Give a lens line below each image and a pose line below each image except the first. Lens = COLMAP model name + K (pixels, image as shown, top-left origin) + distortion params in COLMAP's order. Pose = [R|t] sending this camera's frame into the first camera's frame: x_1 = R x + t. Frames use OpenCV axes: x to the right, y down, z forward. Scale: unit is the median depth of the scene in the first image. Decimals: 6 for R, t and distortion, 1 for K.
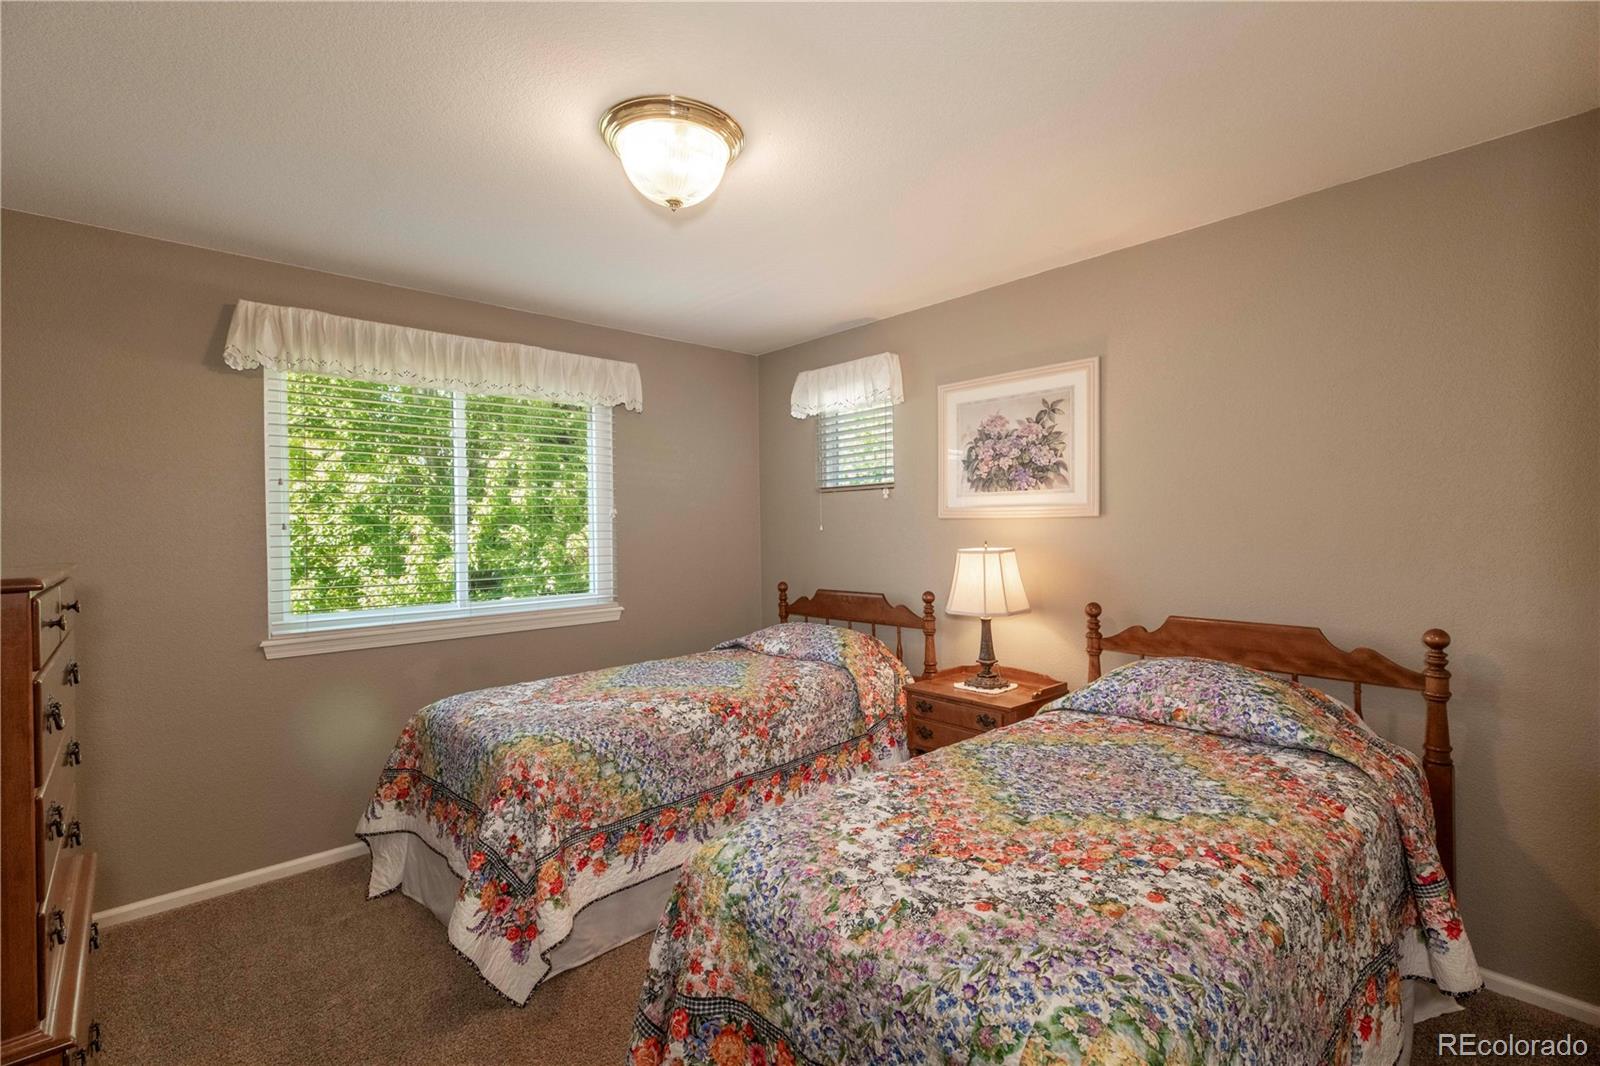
lens RADIAL K [[725.9, 0, 802.1], [0, 725.9, 529.4], [0, 0, 1]] dist [-0.001053, -0.000844]
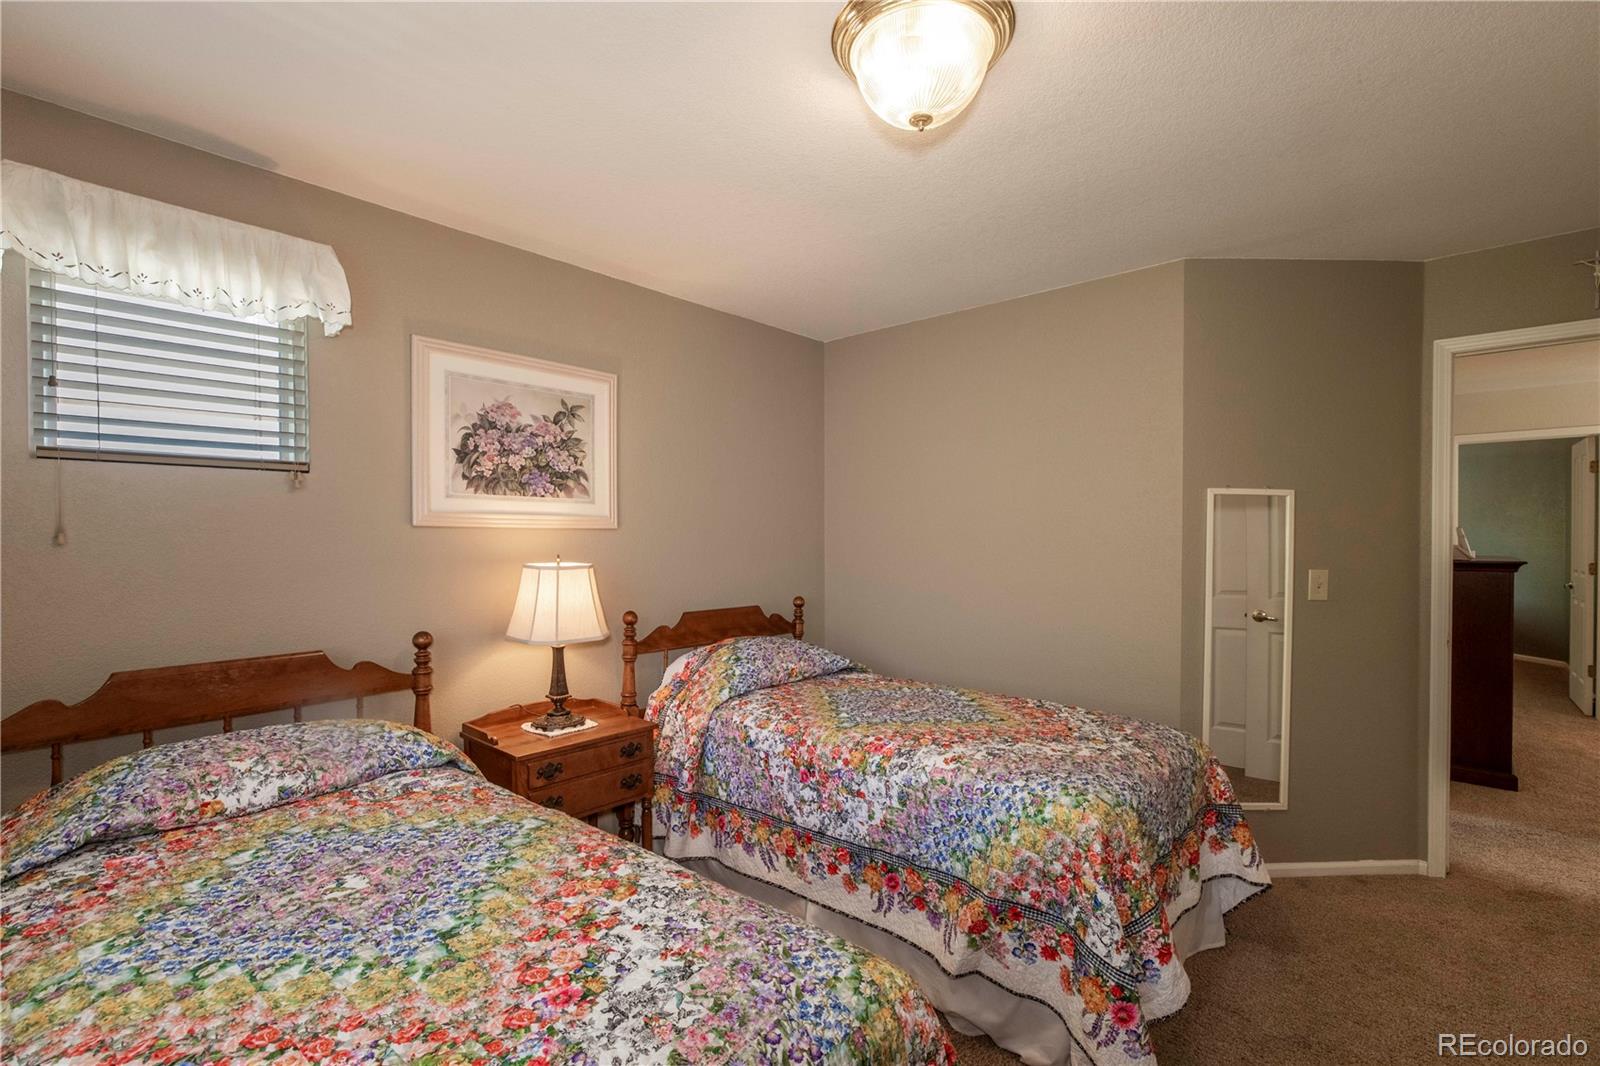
lens RADIAL K [[725.9, 0, 802.9], [0, 725.9, 543.6], [0, 0, 1]] dist [-0.001053, -0.000844]
pose [[-0.110224, 0.007866, 0.993876, -0.604259], [0.012945, 0.999895, -0.006478, 0.012311], [-0.993822, 0.012151, -0.110314, 0.791107]]
